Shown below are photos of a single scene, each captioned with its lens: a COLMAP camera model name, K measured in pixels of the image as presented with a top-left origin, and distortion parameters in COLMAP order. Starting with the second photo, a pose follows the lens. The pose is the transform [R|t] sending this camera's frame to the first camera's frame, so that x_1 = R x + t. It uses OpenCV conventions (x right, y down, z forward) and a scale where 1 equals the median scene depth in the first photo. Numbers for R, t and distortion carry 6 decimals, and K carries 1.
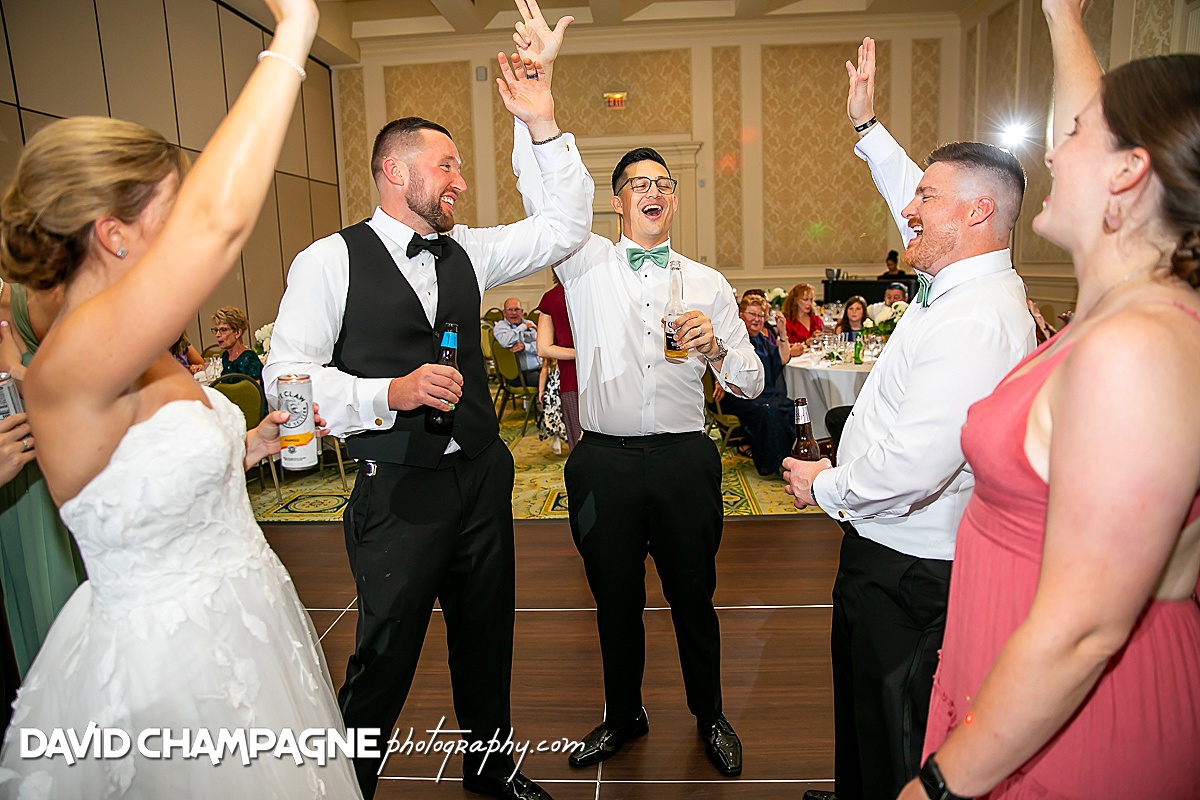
lens RADIAL K [[786.8, 0, 595.6], [0, 786.8, 413.4], [0, 0, 1]] dist [-0.051703, 0.010946]
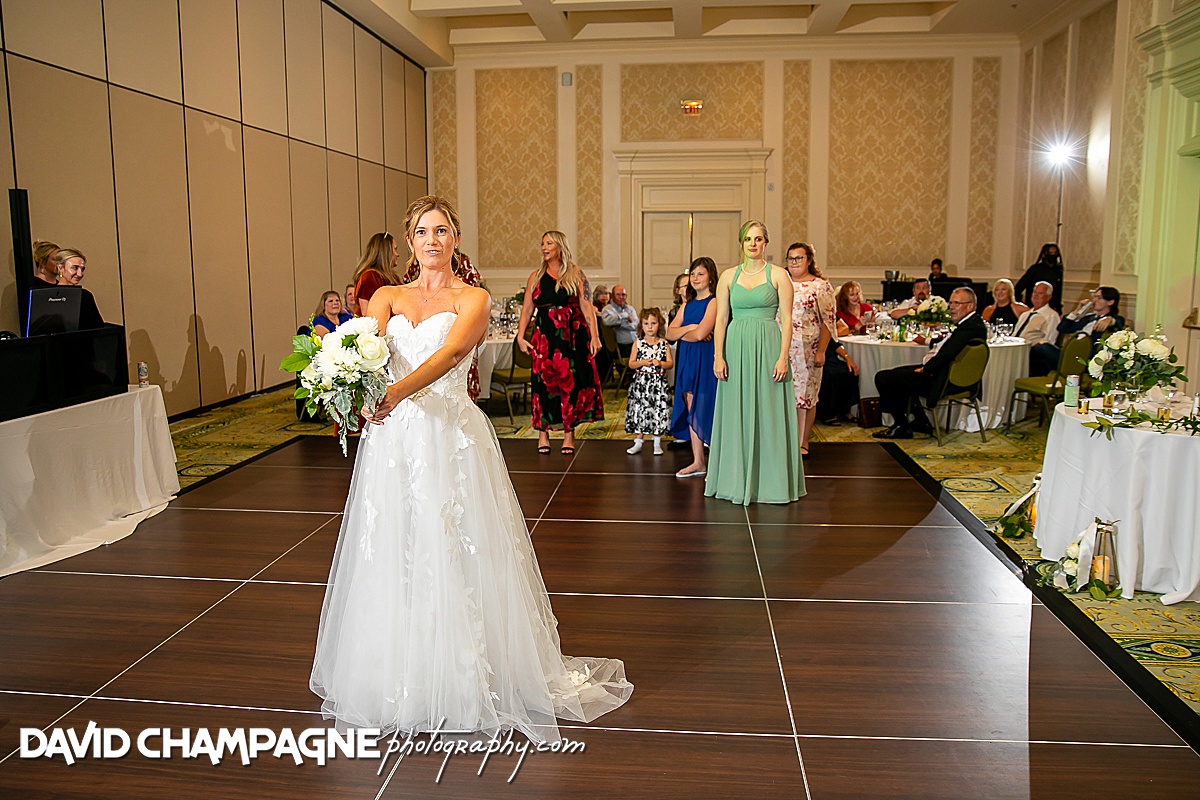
lens RADIAL K [[903.2, 0, 596.7], [0, 903.2, 408.9], [0, 0, 1]] dist [-0.056489, 0.015927]
pose [[0.999055, 0.033233, -0.028018, -0.056505], [-0.033798, 0.999230, -0.019939, 0.039510], [0.027333, 0.020867, 0.999409, -0.220983]]
